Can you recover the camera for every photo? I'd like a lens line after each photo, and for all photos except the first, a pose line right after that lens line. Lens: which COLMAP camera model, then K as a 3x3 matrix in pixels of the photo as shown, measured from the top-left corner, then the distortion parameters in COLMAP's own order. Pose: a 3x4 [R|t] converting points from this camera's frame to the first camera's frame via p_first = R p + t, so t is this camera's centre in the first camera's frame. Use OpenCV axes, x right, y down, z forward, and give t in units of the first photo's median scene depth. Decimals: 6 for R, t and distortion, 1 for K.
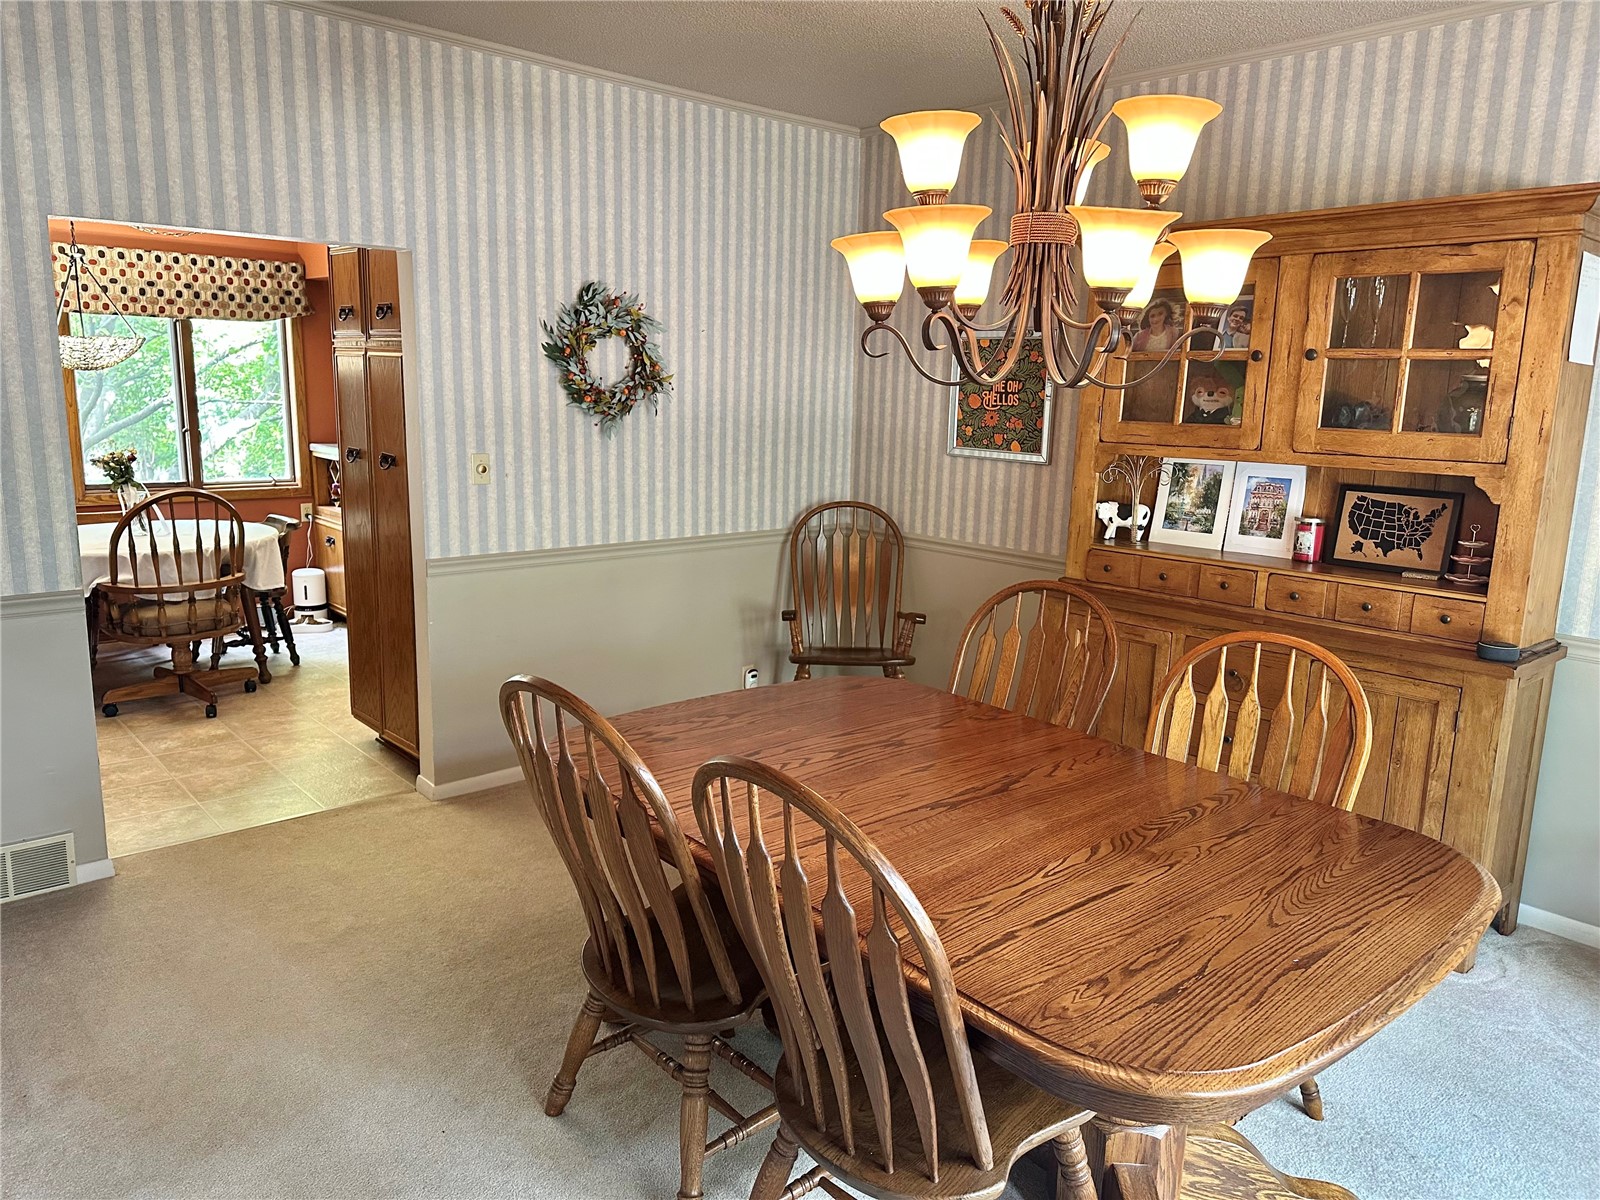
lens RADIAL K [[1105.6, 0, 796.7], [0, 1105.6, 591.2], [0, 0, 1]] dist [-0.010561, -0.003019]
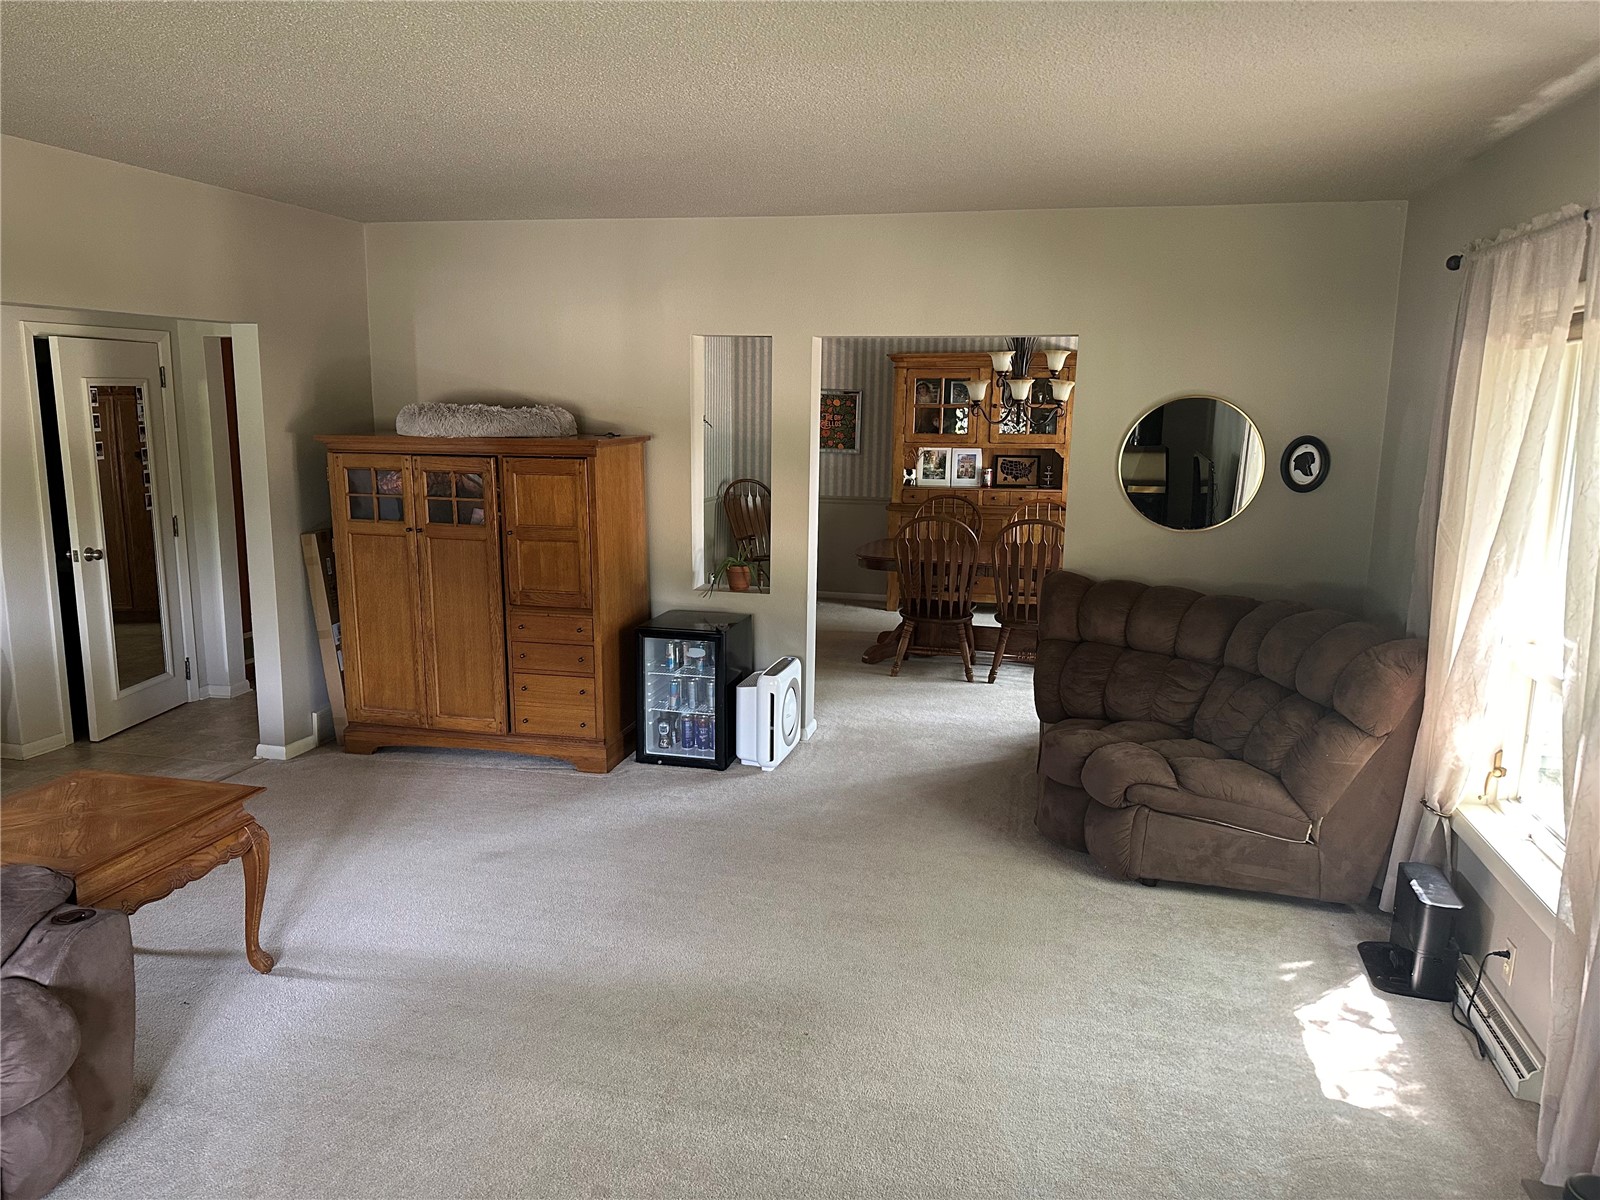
lens RADIAL K [[1110.0, 0, 806.4], [0, 1110.0, 596.5], [0, 0, 1]] dist [0.094336, -0.139975]
pose [[0.818915, -0.113288, 0.562623, -1.290728], [0.111993, 0.993022, 0.036943, 0.079832], [-0.562882, 0.032756, 0.825888, -0.835751]]
